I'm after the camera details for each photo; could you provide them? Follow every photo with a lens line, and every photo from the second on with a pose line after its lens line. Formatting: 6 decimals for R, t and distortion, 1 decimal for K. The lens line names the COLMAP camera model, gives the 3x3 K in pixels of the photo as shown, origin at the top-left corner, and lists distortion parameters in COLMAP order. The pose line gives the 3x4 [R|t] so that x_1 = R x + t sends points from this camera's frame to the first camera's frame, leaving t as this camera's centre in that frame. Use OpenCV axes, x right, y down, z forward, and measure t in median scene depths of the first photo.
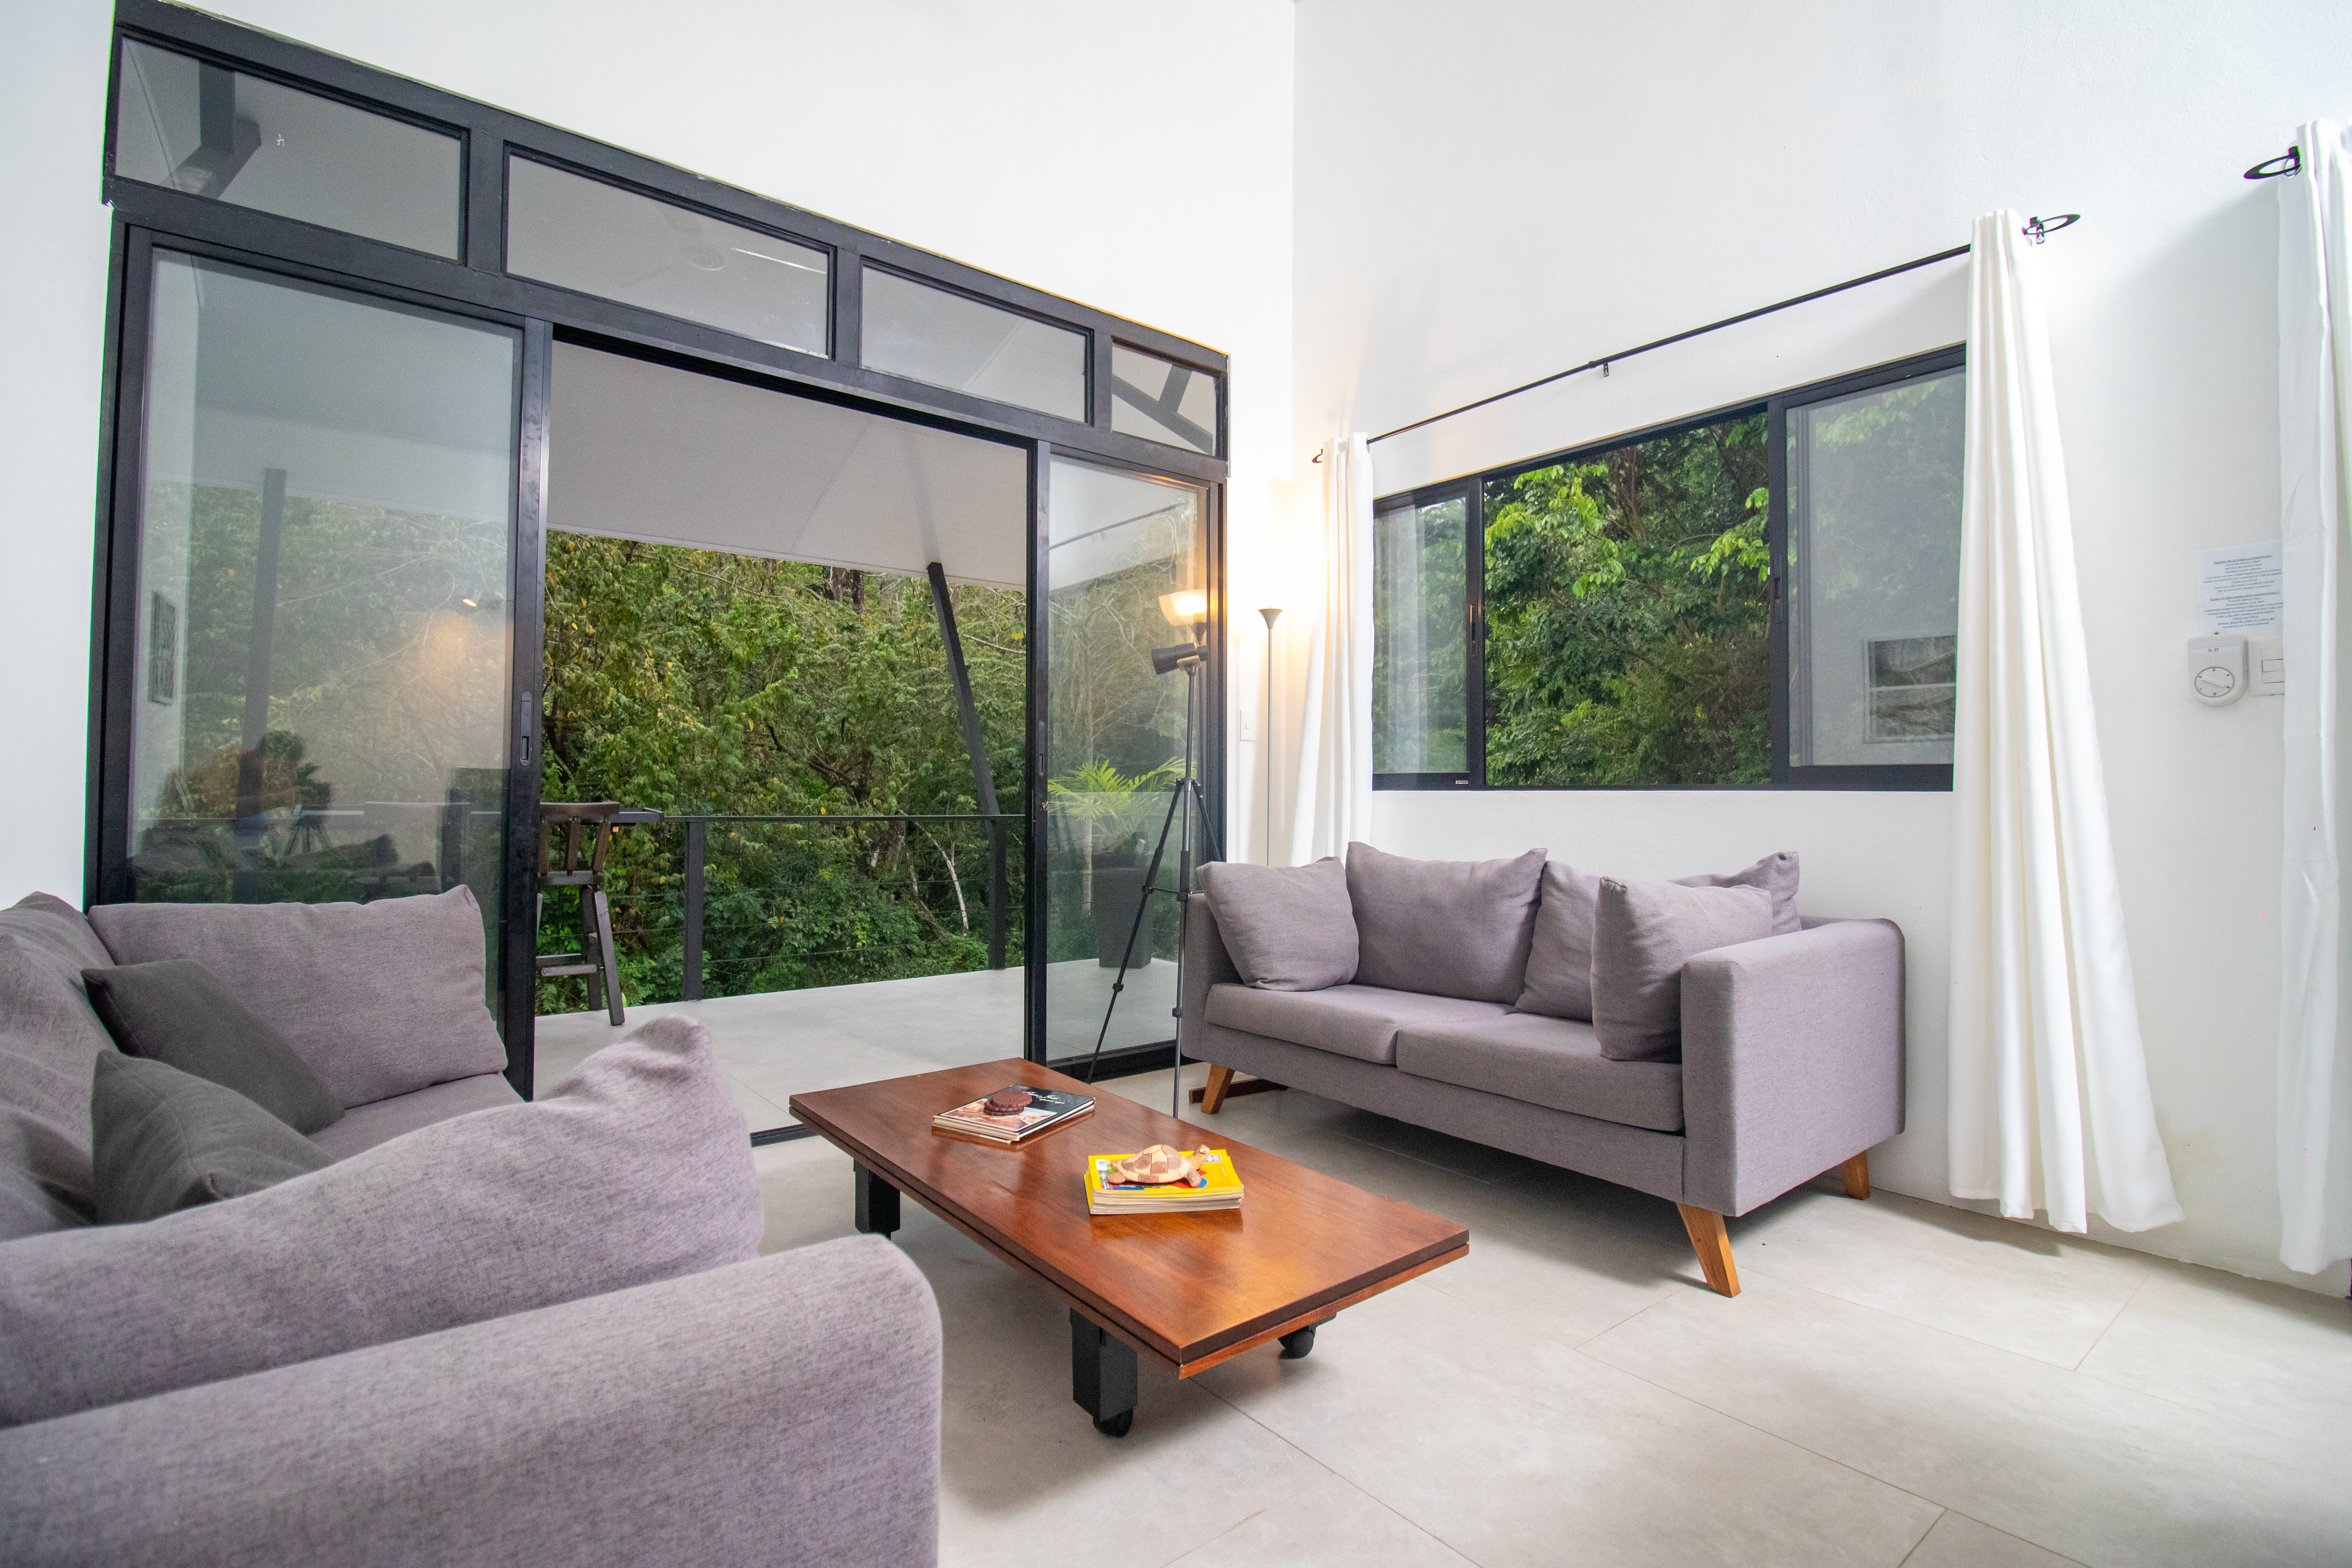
lens RADIAL K [[1088.4, 0, 1176.6], [0, 1088.4, 772.9], [0, 0, 1]] dist [-0.003596, -0.011647]
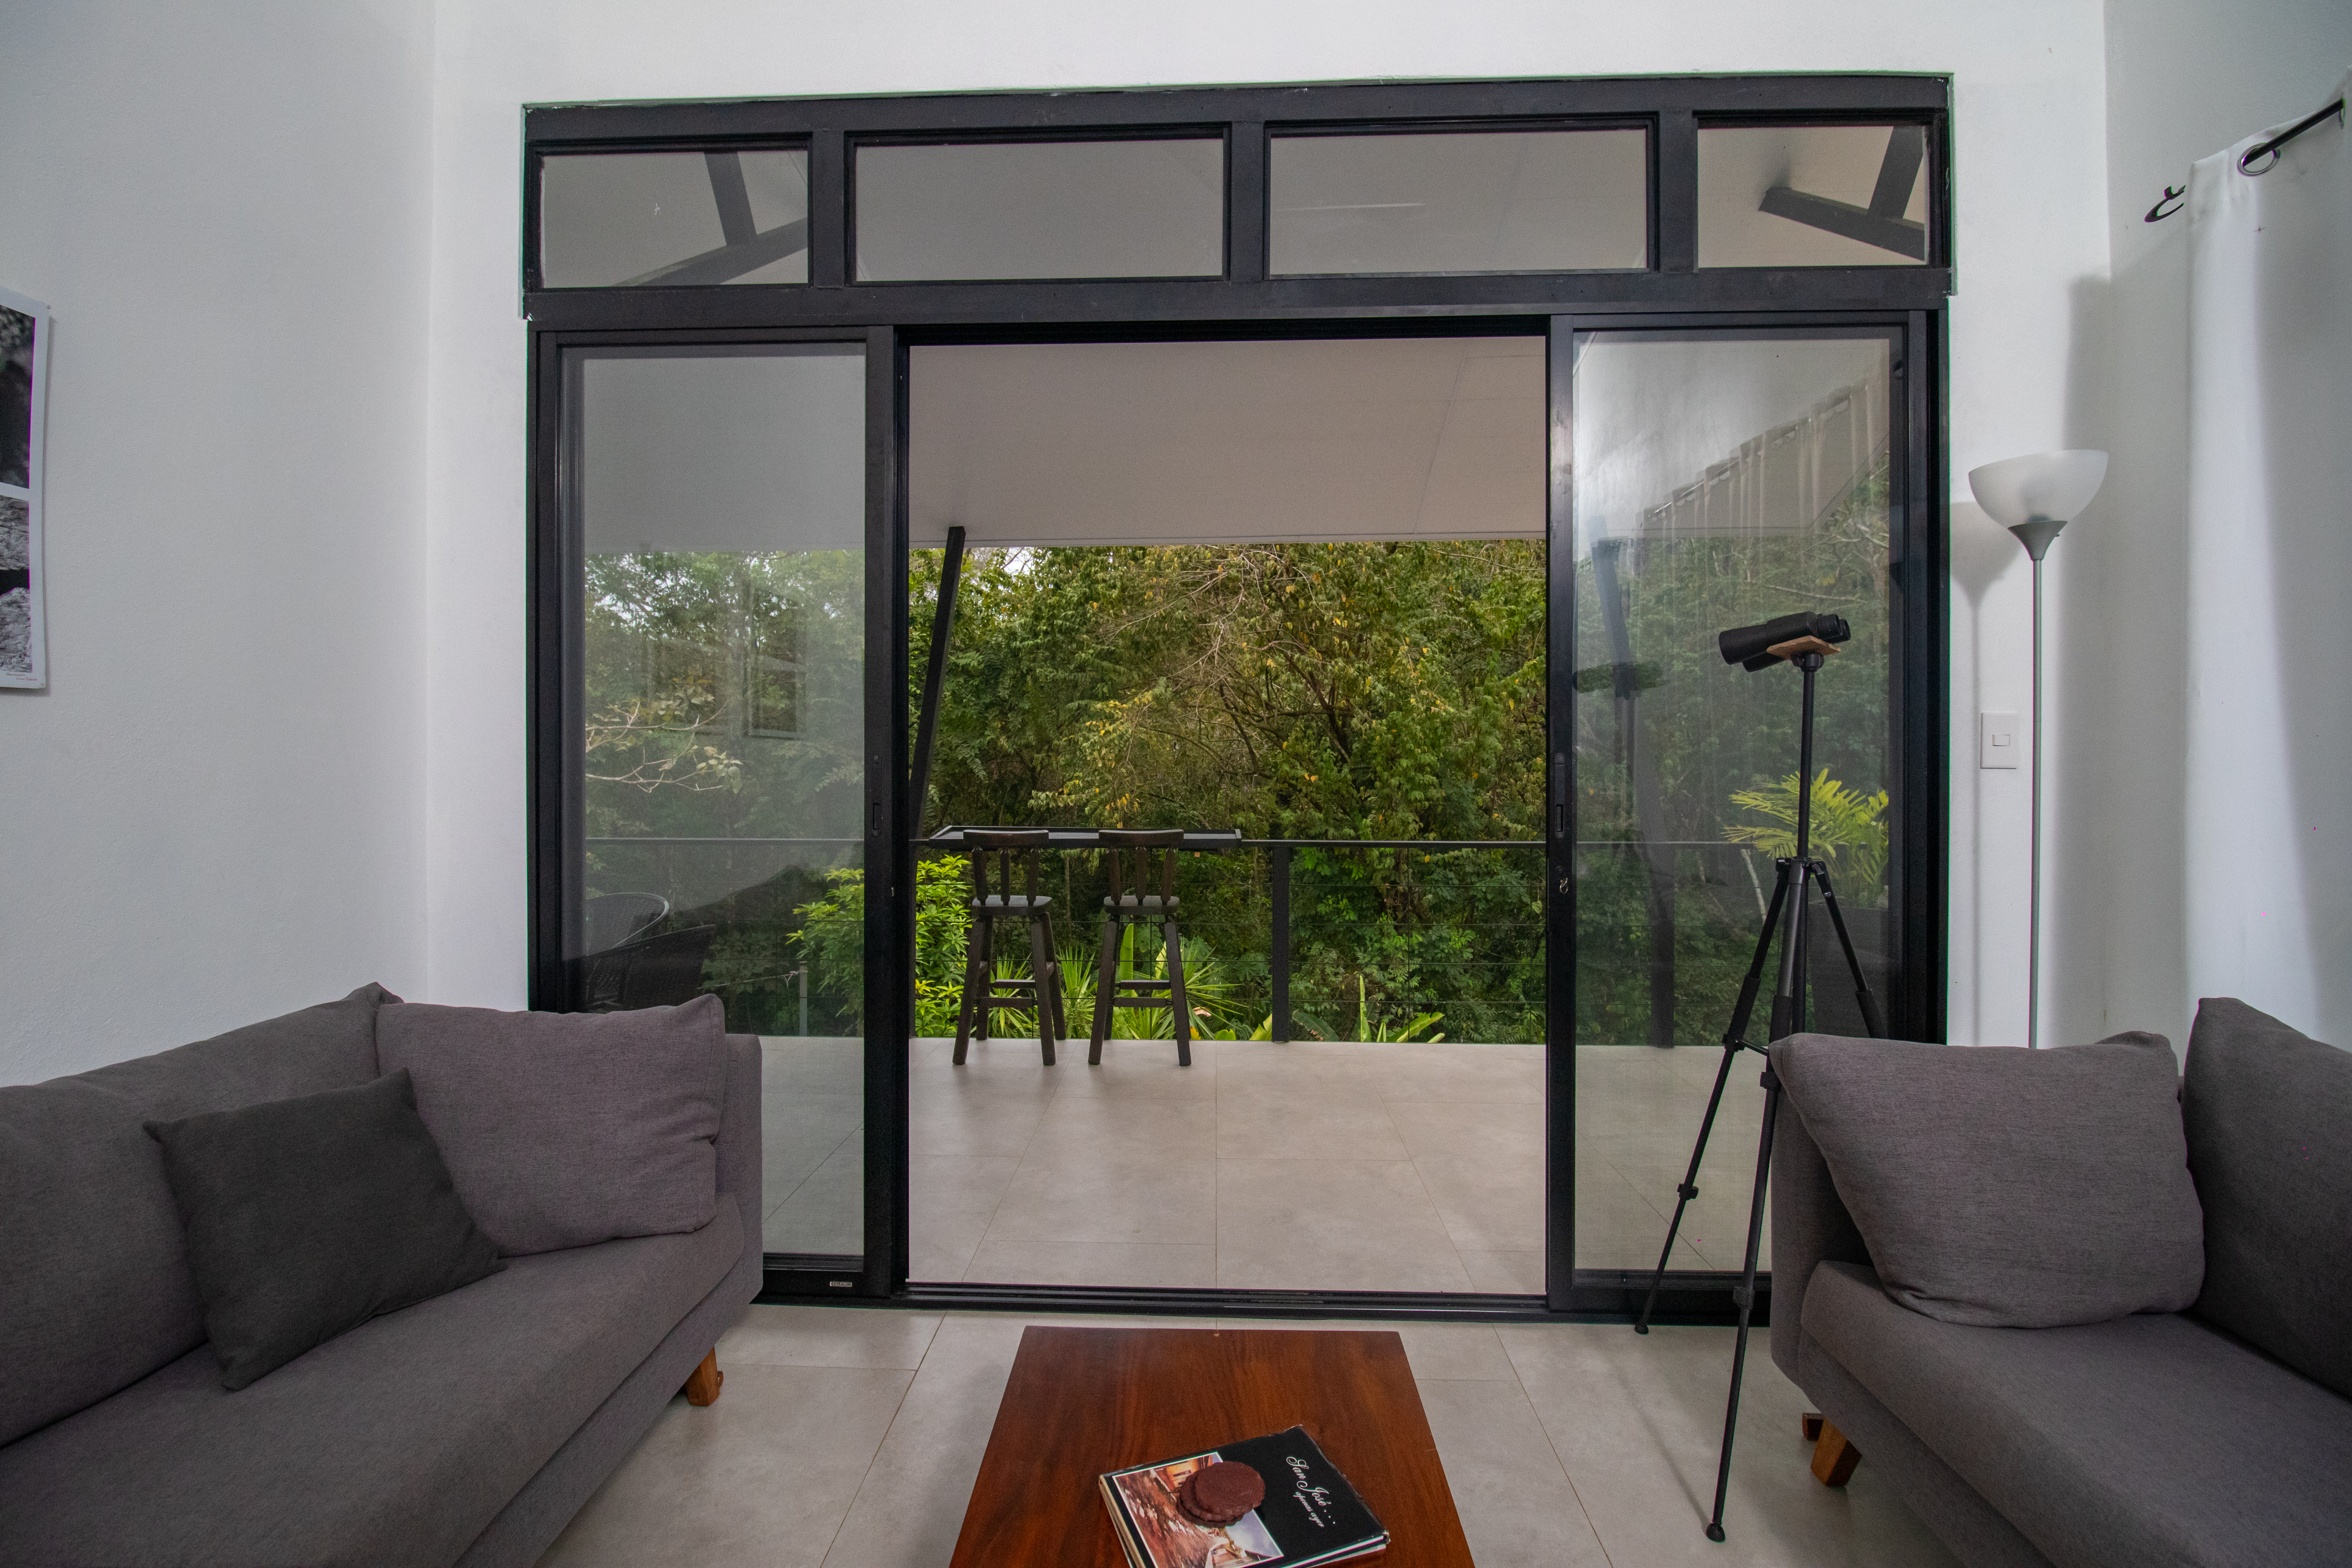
lens RADIAL K [[1088.4, 0, 1177.3], [0, 1088.4, 779.7], [0, 0, 1]] dist [-0.003596, -0.011647]
pose [[0.756260, 0.002593, -0.654266, 0.025561], [0.020092, 0.999428, 0.027186, -0.010900], [0.653962, -0.033705, 0.755776, 0.073469]]
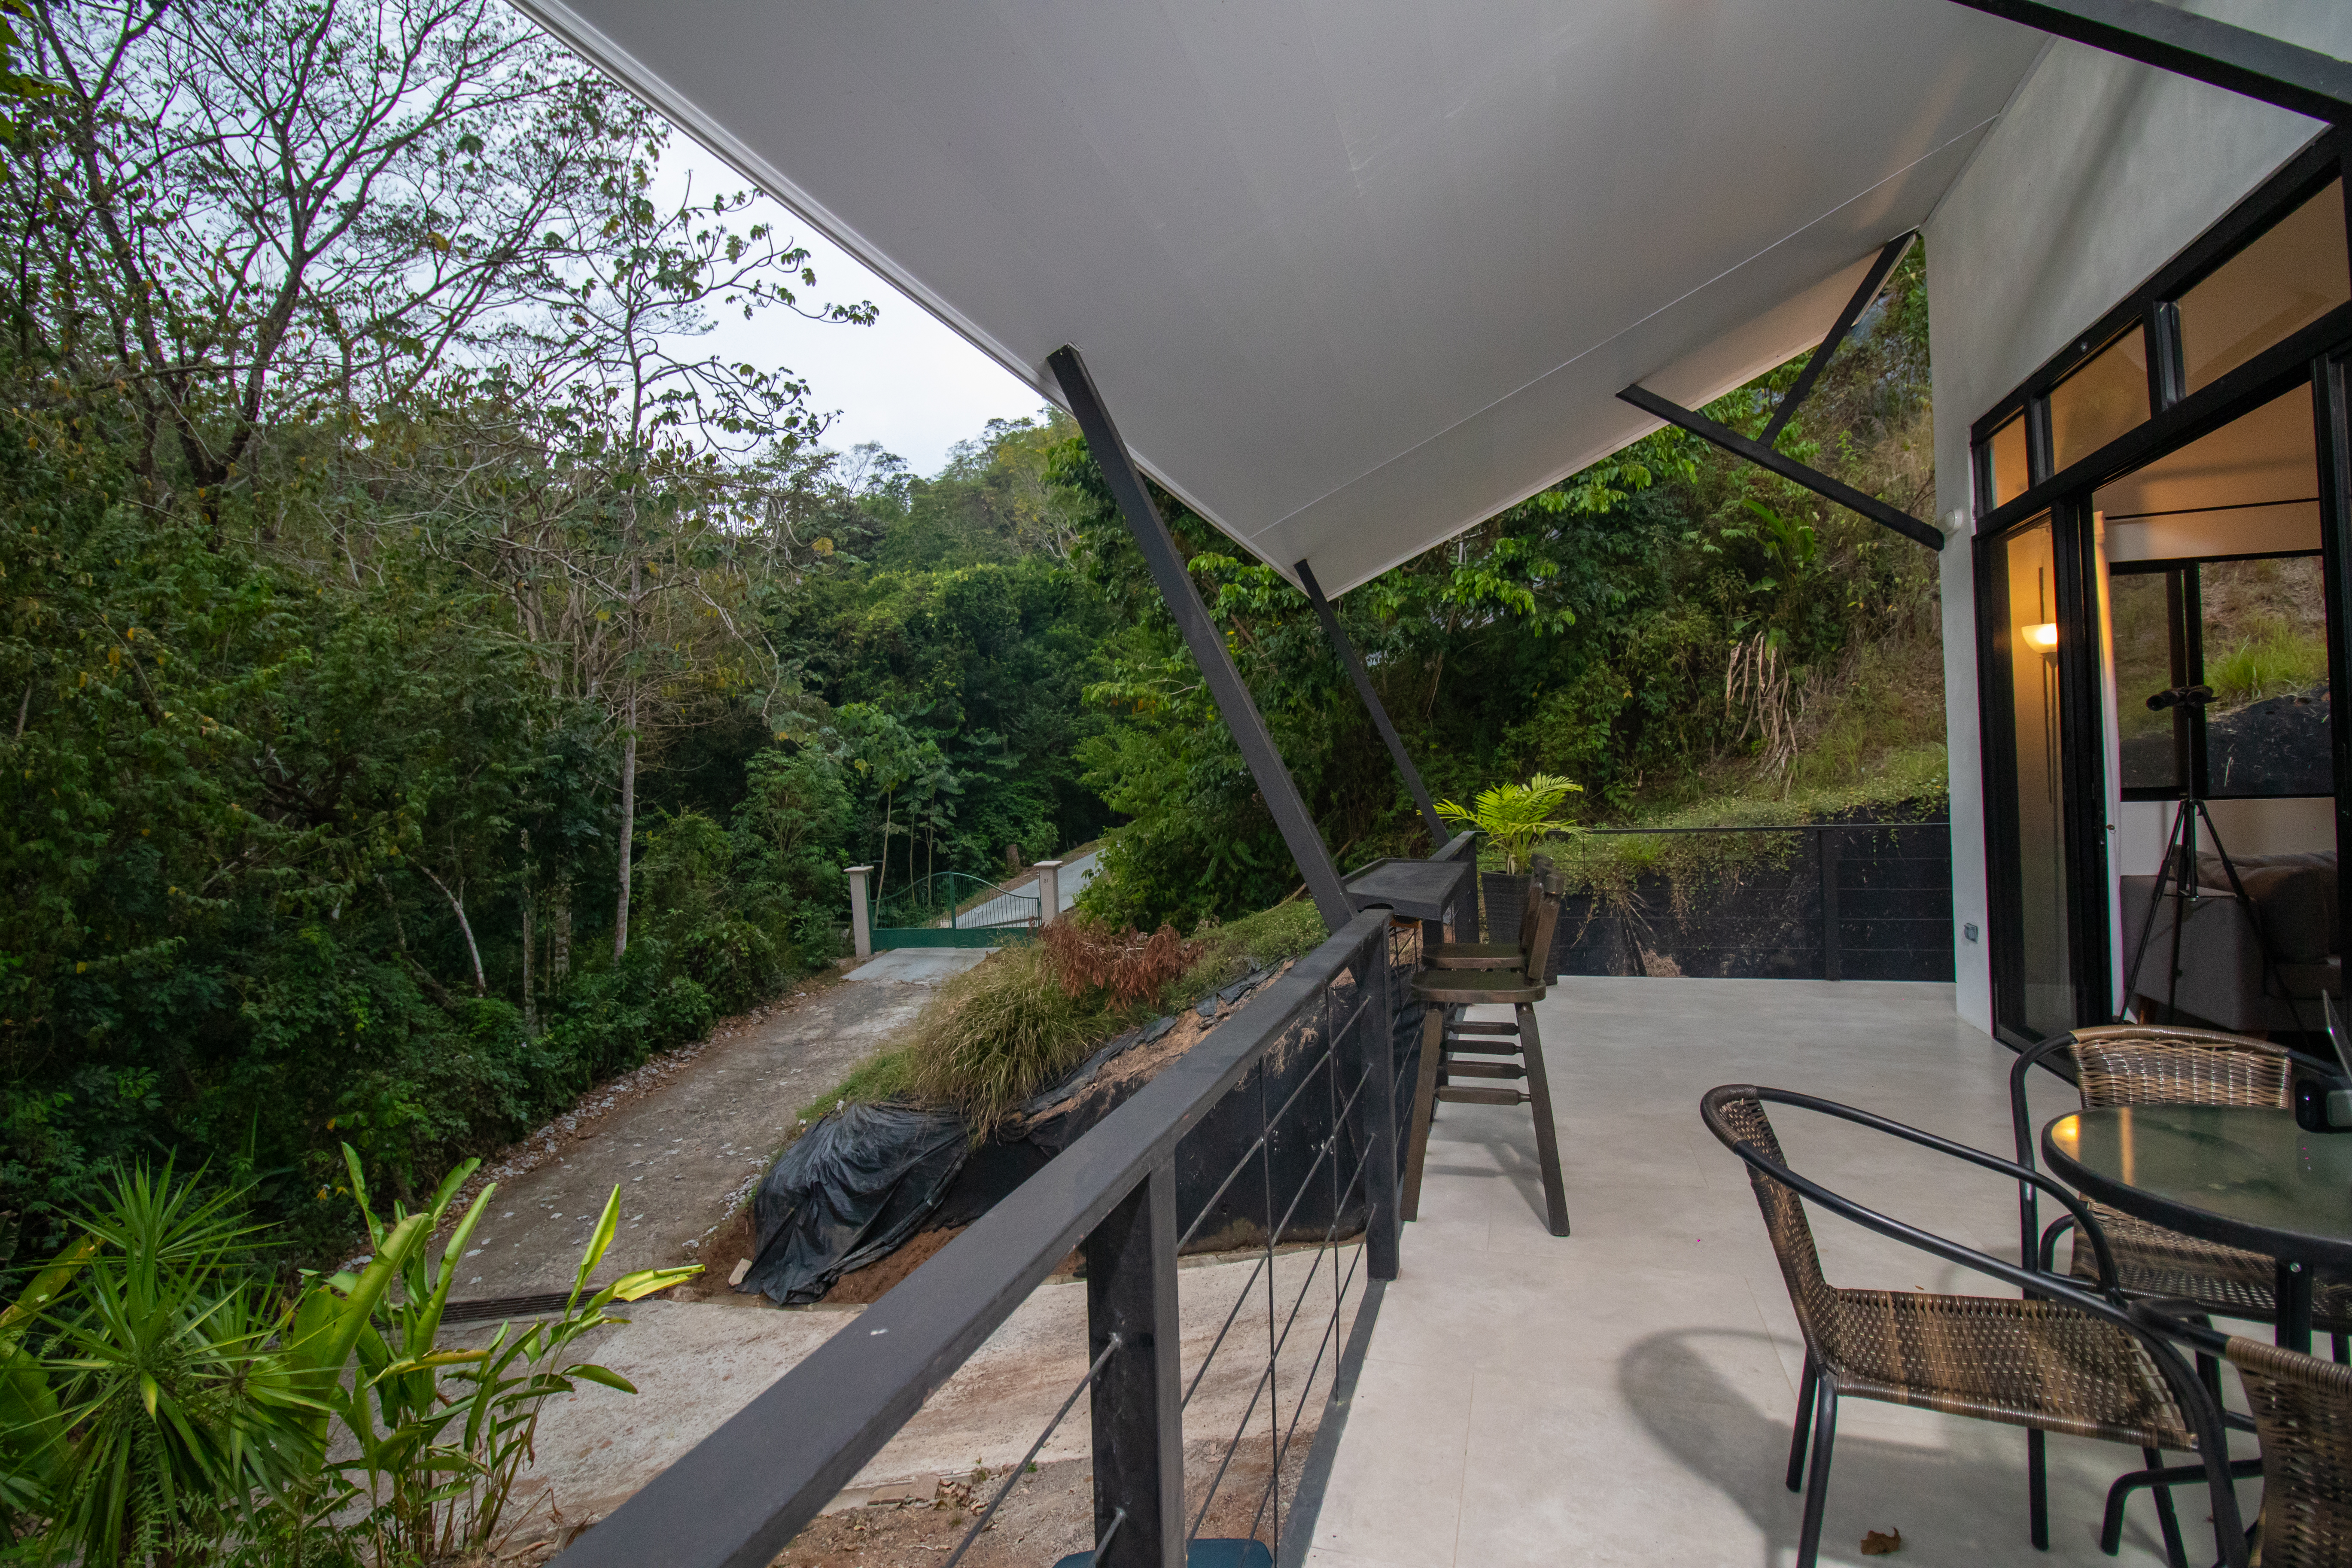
lens RADIAL K [[1088.4, 0, 1171.8], [0, 1088.4, 777.1], [0, 0, 1]] dist [-0.003596, -0.011647]
pose [[0.834209, -0.023672, 0.550940, -0.308489], [0.019596, 0.999720, 0.013283, -0.012240], [-0.551100, -0.000284, 0.834439, 0.119860]]
